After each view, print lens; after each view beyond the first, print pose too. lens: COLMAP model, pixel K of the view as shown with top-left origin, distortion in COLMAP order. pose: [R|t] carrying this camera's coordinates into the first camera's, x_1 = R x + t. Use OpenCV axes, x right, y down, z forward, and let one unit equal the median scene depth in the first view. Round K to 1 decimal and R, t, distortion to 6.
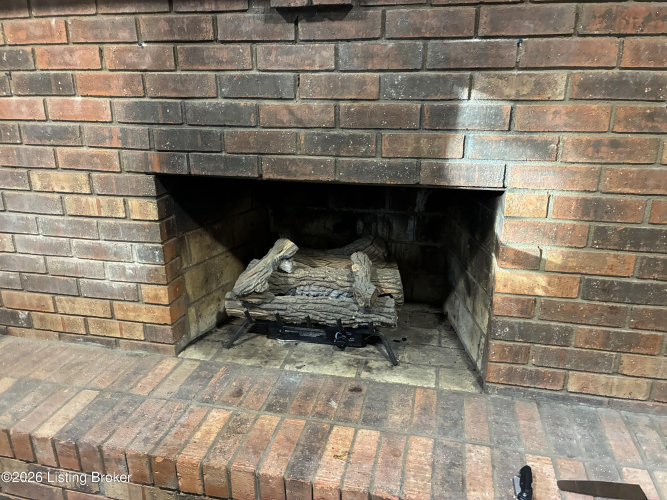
lens RADIAL K [[500.5, 0, 335.4], [0, 500.5, 238.4], [0, 0, 1]] dist [0.078282, -0.097968]
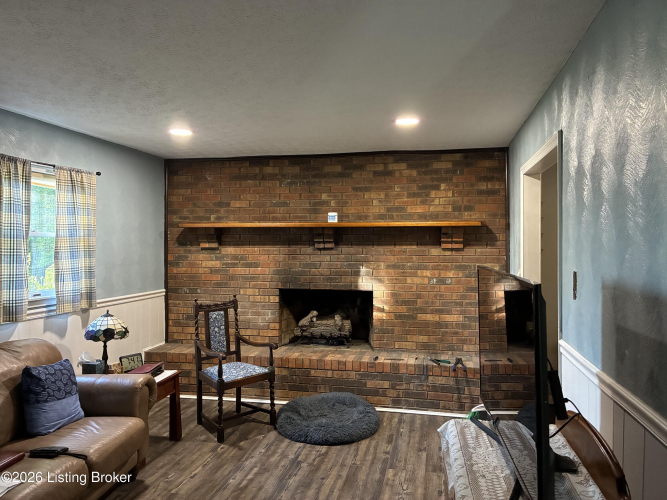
lens RADIAL K [[500.5, 0, 335.4], [0, 500.5, 238.4], [0, 0, 1]] dist [0.078282, -0.097968]
pose [[0.999870, 0.003080, 0.015848, -0.020162], [0.002153, 0.947408, -0.320020, 0.701029], [-0.016000, 0.320012, 0.947278, -2.586655]]
